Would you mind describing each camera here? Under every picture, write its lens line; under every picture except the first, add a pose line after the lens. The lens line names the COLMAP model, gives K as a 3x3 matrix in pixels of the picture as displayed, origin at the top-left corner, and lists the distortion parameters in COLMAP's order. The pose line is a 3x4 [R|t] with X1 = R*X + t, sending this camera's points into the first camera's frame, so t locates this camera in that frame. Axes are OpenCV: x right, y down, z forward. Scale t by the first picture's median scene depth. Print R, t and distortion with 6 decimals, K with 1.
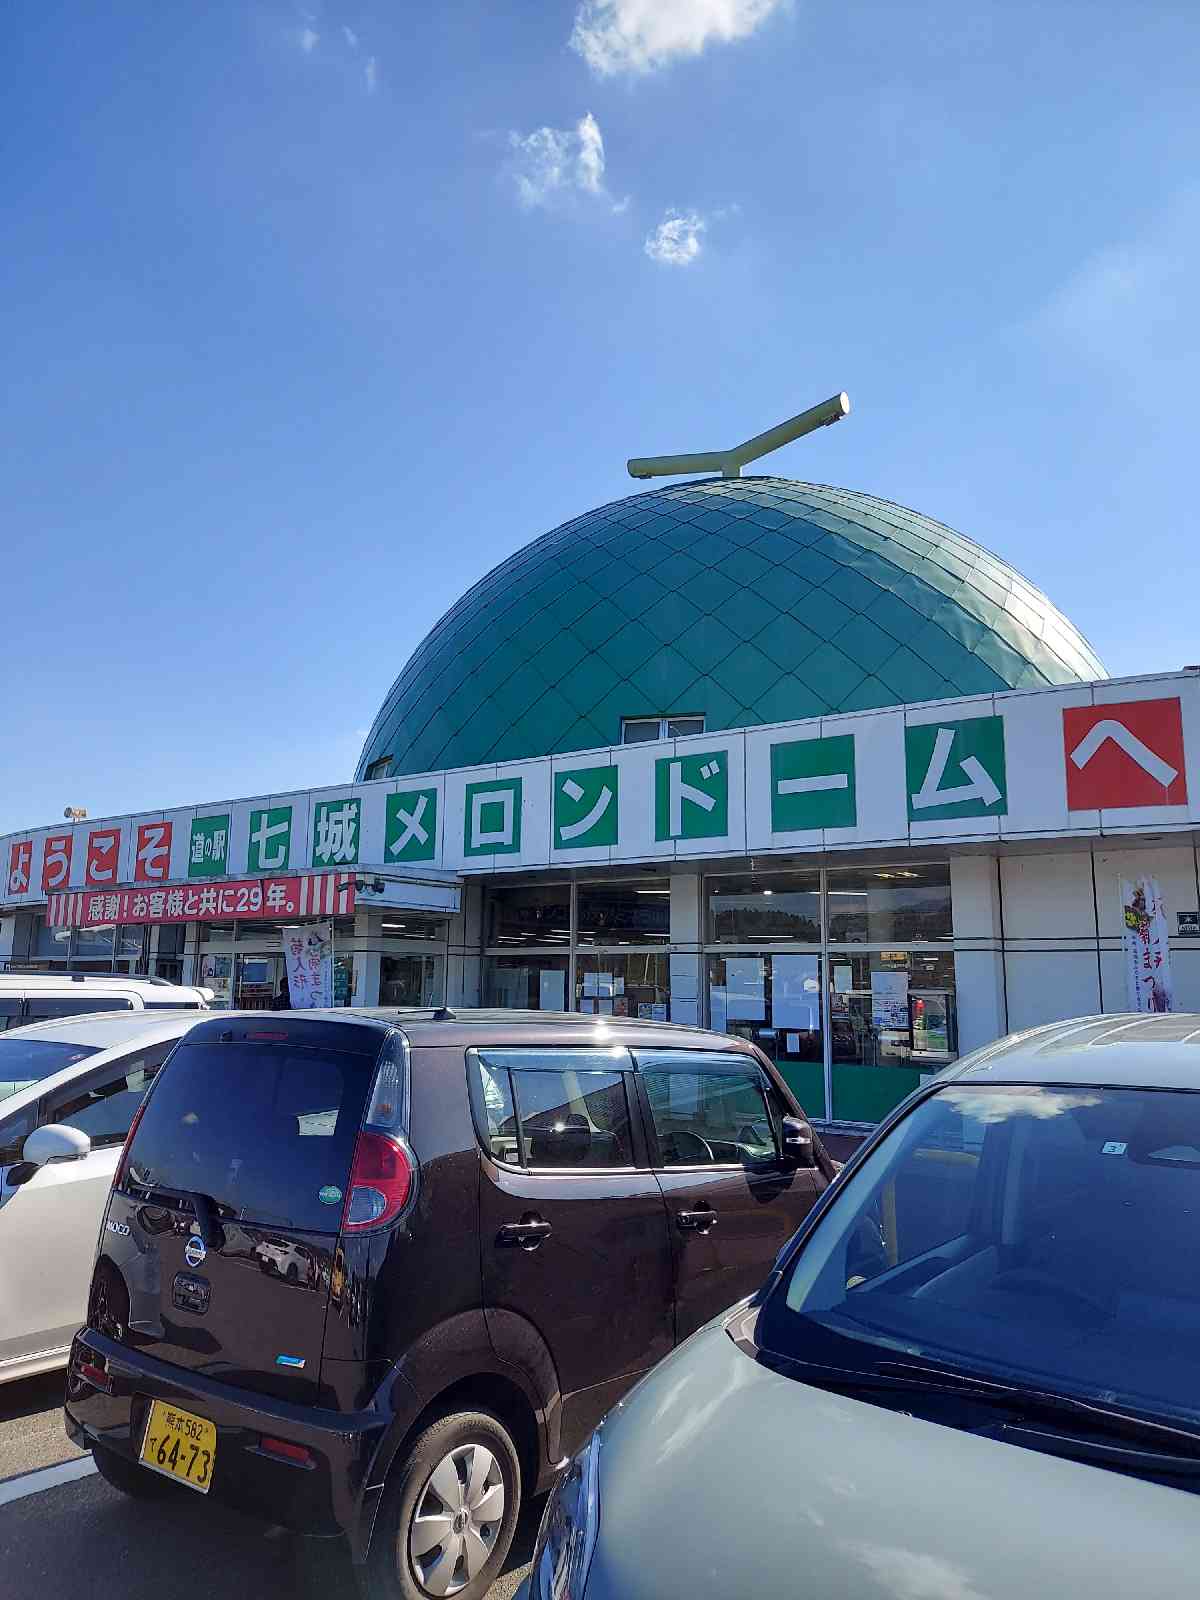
lens RADIAL K [[1169.7, 0, 600.0], [0, 1169.7, 800.0], [0, 0, 1]] dist [0.071252, -0.100840]
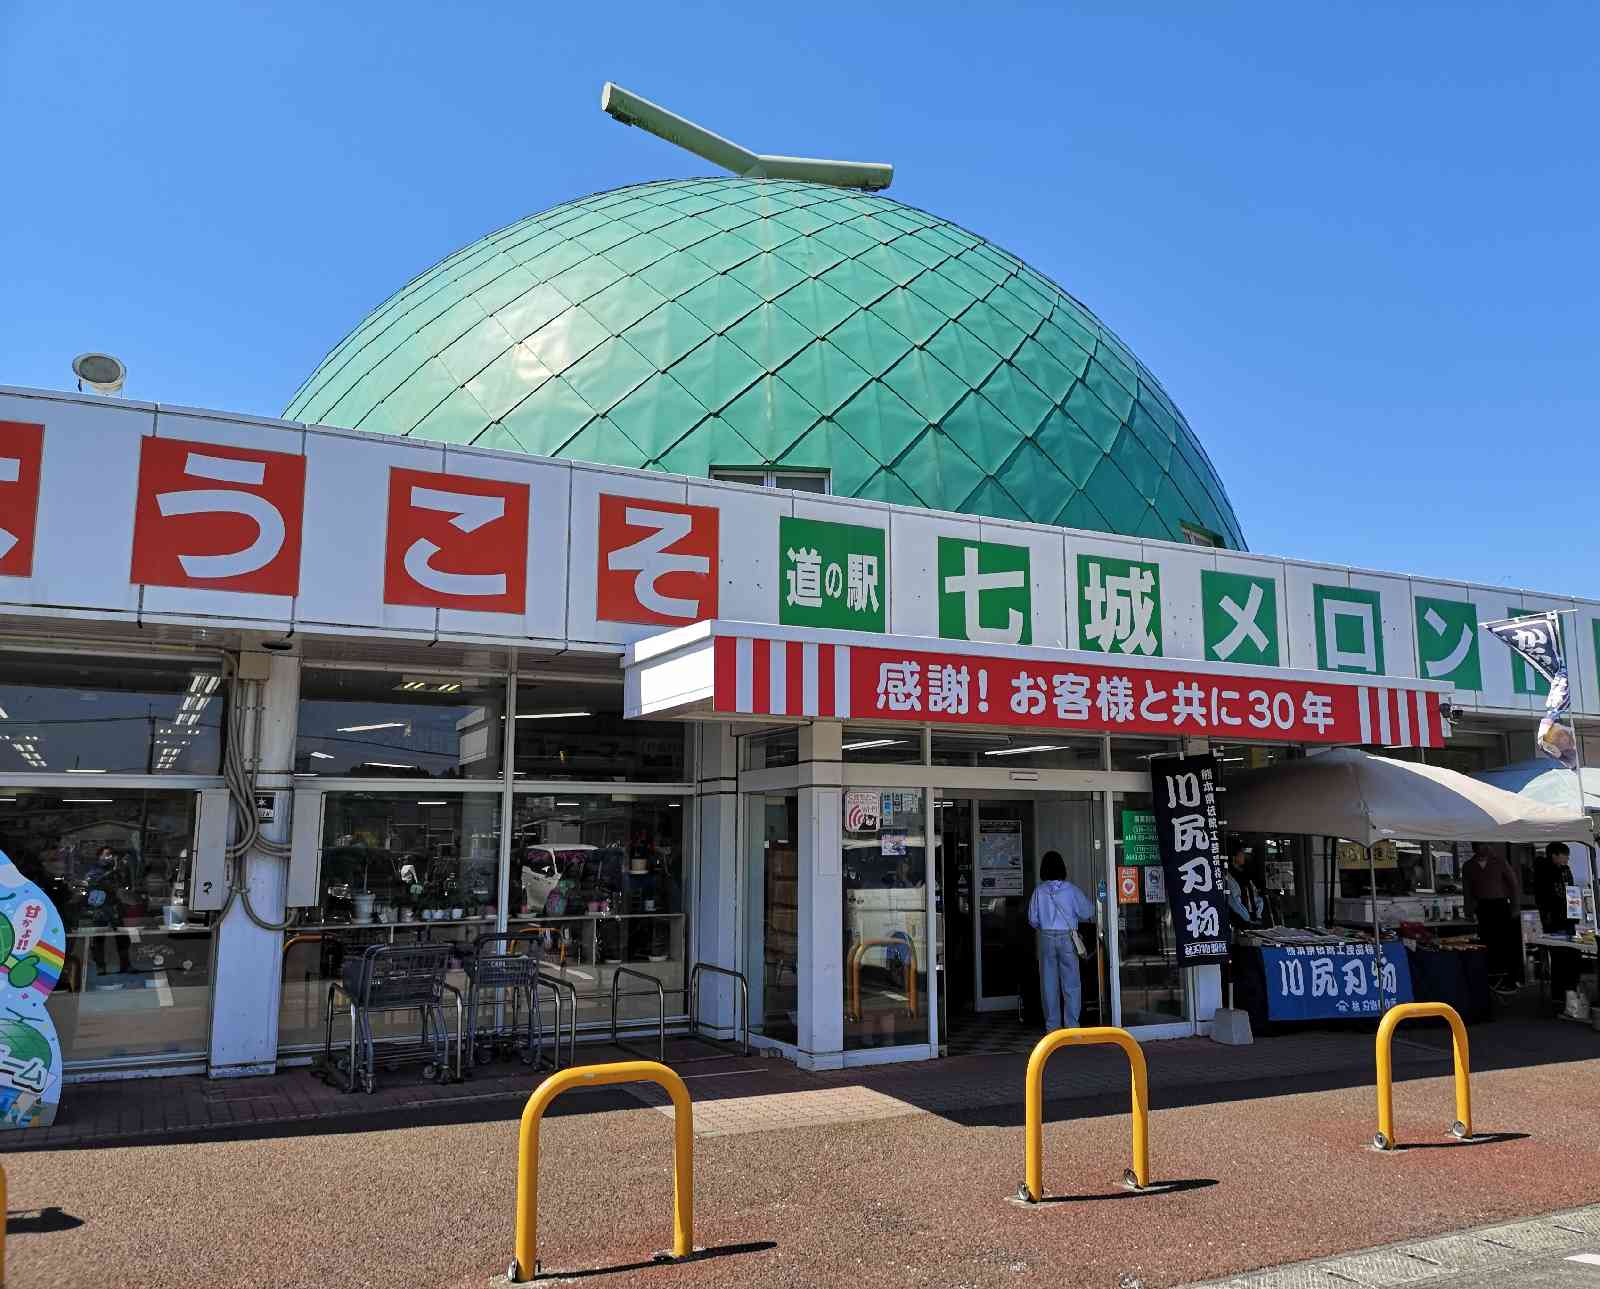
lens RADIAL K [[1409.7, 0, 918.8], [0, 1409.7, 647.8], [0, 0, 1]] dist [0.035956, 0.001442]
pose [[0.381082, 0.119361, 0.916804, -1.066591], [-0.135926, 0.988089, -0.072142, 0.131275], [-0.914495, -0.097126, 0.392767, 0.871615]]
